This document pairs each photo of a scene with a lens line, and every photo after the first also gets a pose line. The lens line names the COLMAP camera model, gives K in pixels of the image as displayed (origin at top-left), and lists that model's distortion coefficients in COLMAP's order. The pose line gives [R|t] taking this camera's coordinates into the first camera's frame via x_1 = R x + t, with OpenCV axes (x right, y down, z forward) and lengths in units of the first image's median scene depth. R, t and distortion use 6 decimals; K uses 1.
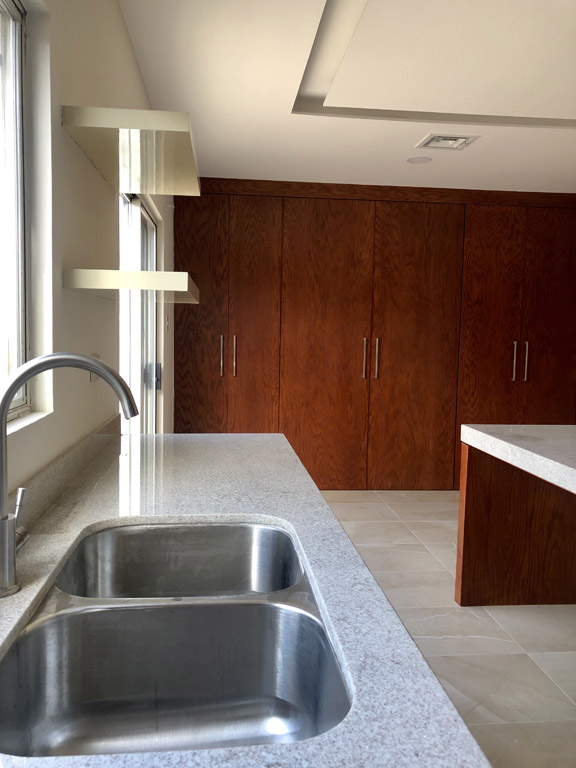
lens RADIAL K [[630.6, 0, 286.0], [0, 630.6, 384.3], [0, 0, 1]] dist [0.023320, -0.018609]
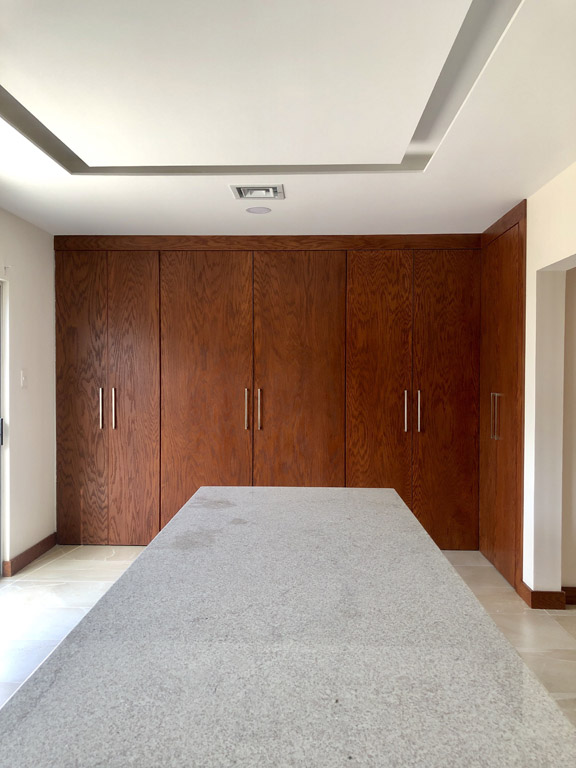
lens RADIAL K [[630.6, 0, 289.0], [0, 630.6, 384.1], [0, 0, 1]] dist [0.023320, -0.018609]
pose [[0.991967, -0.014595, -0.125653, 0.316287], [0.006142, 0.997707, -0.067399, -0.014340], [0.126349, 0.066086, 0.989782, 0.039775]]
